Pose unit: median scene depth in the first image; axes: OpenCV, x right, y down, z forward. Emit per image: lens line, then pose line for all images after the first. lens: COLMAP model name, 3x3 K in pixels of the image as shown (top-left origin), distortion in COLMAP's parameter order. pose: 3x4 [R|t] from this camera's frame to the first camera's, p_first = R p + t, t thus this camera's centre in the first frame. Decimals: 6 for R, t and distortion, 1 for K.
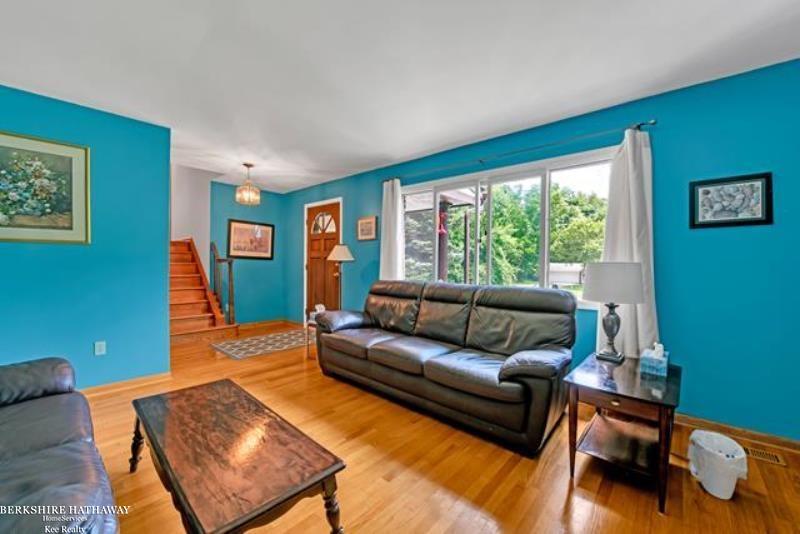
lens RADIAL K [[340.3, 0, 400.0], [0, 340.3, 267.0], [0, 0, 1]] dist [-0.023204, -0.000024]
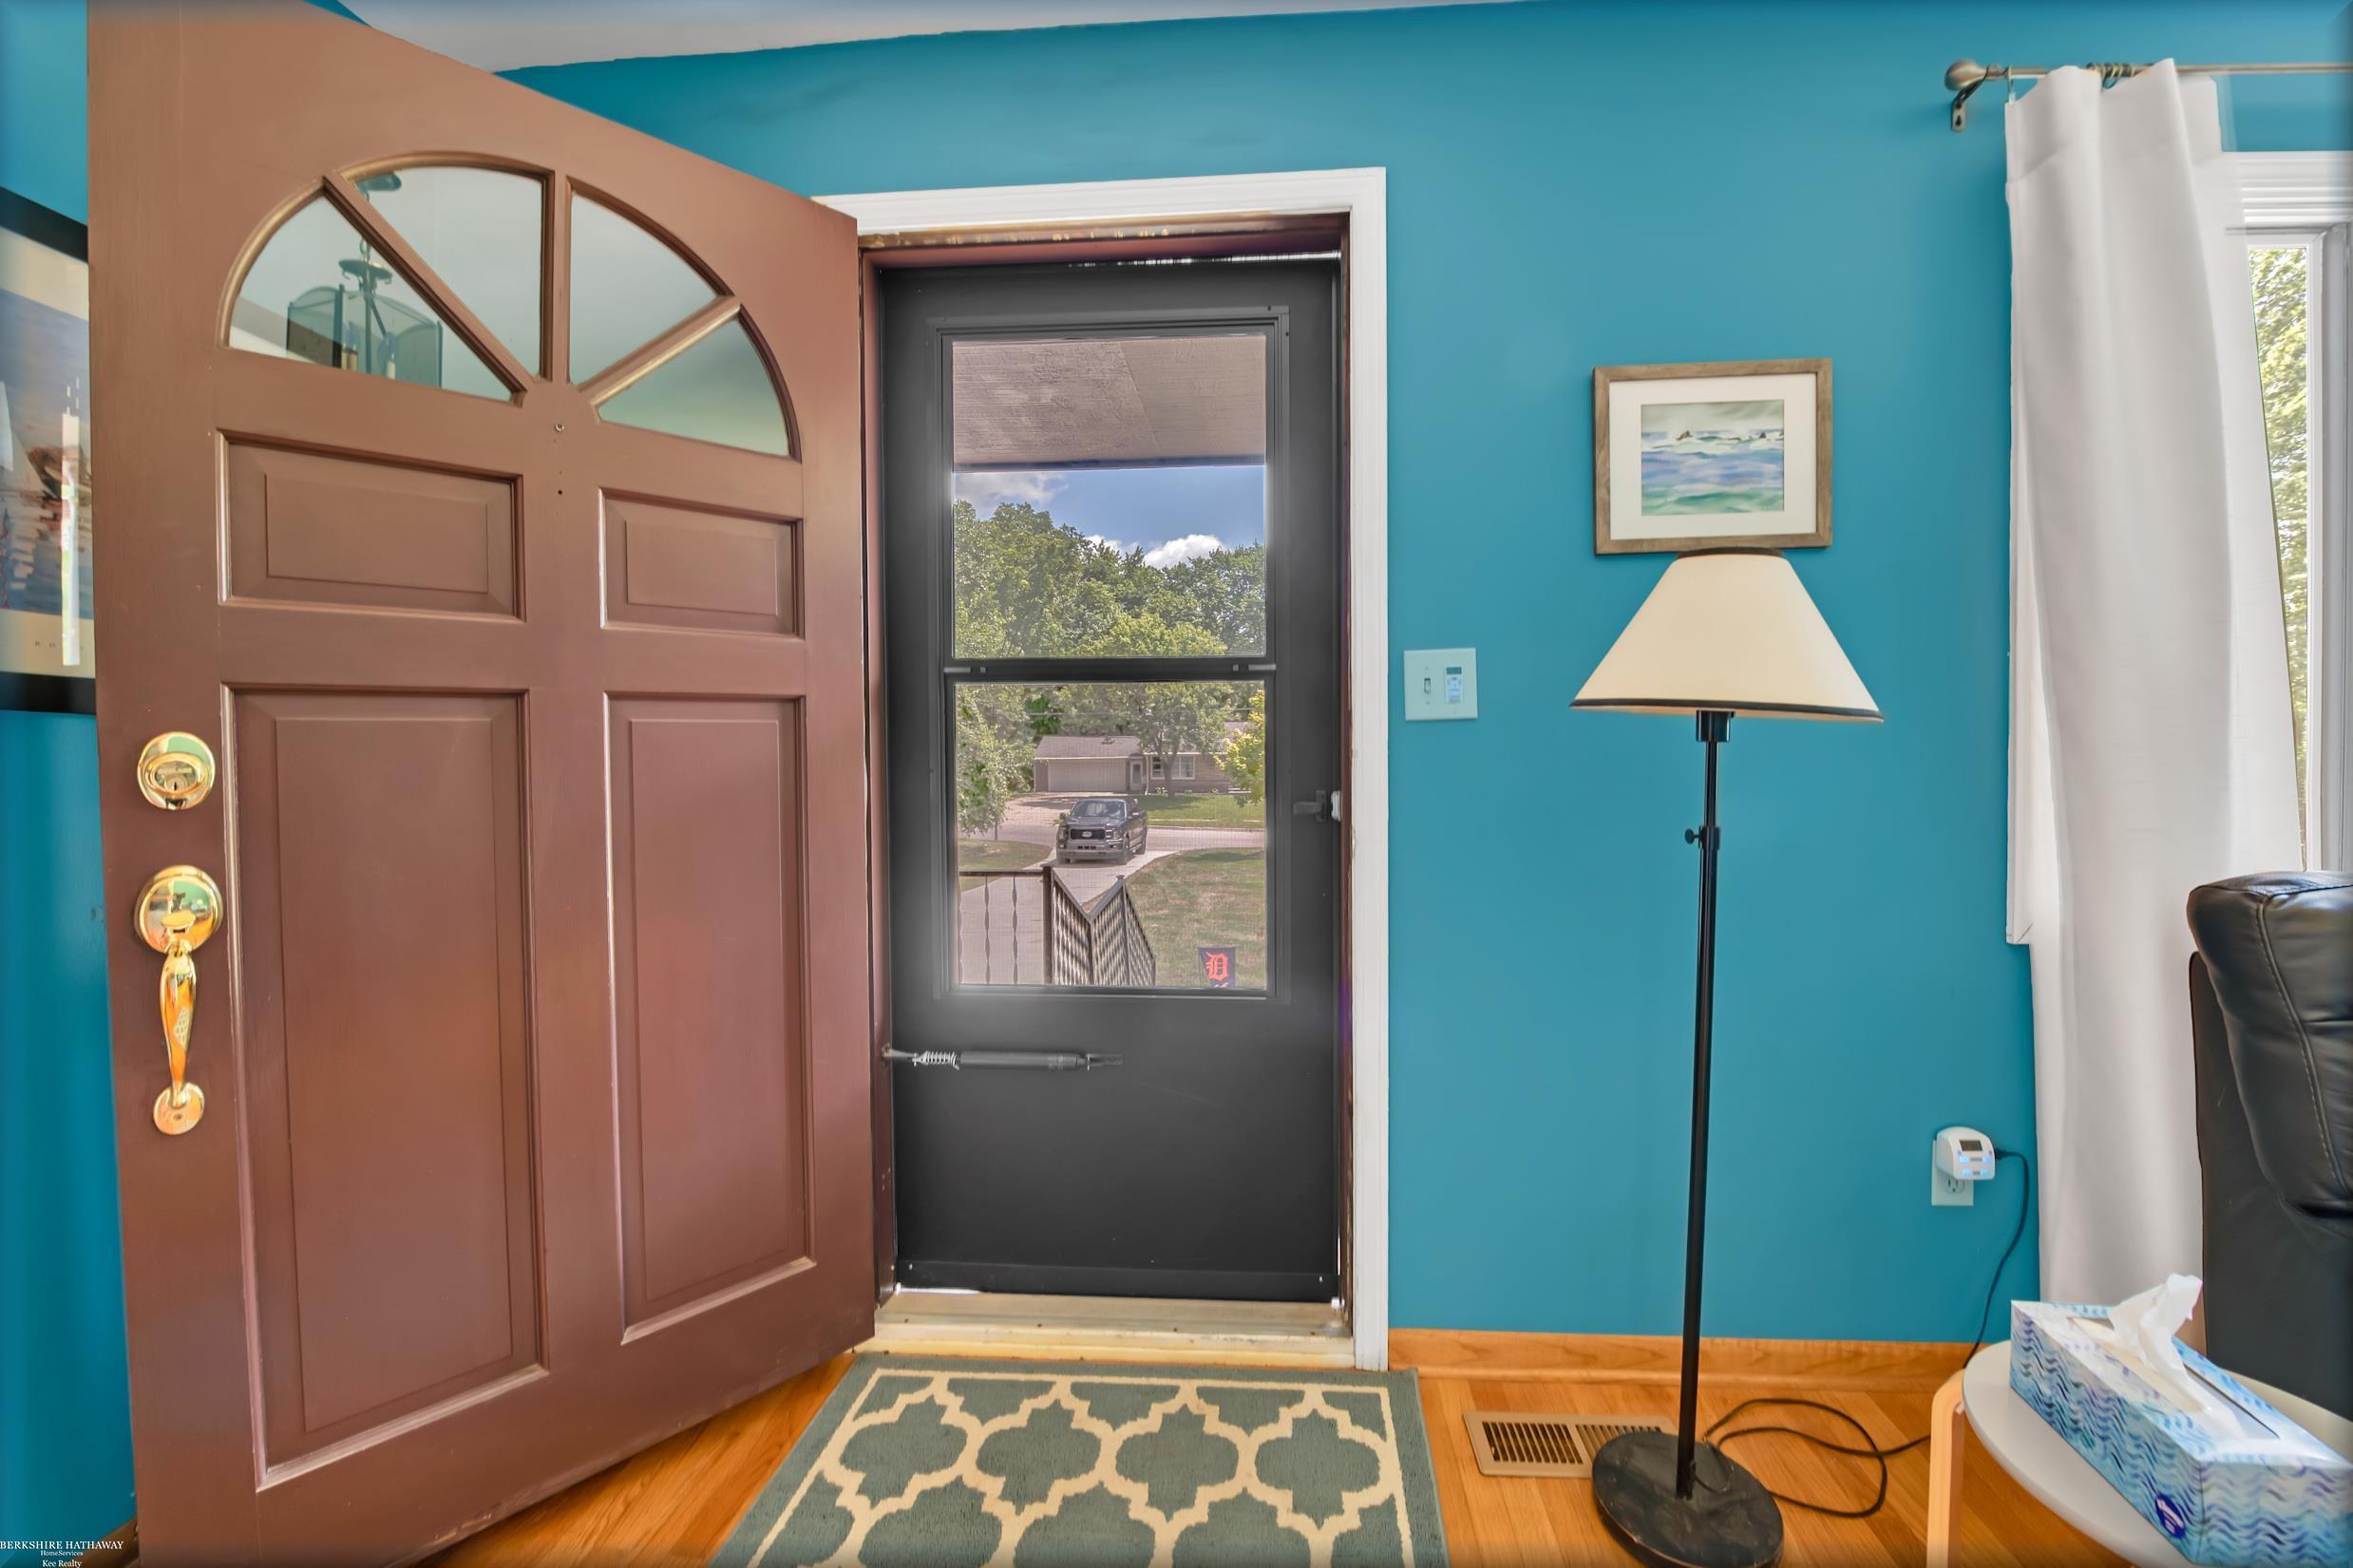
lens RADIAL K [[940.2, 0, 1176.5], [0, 940.2, 784.0], [0, 0, 1]] dist [-0.000205, -0.000022]
pose [[0.757343, -0.039466, 0.651823, -0.202016], [0.016448, 0.999008, 0.041377, -0.003898], [-0.652810, -0.020616, 0.757241, 0.360930]]
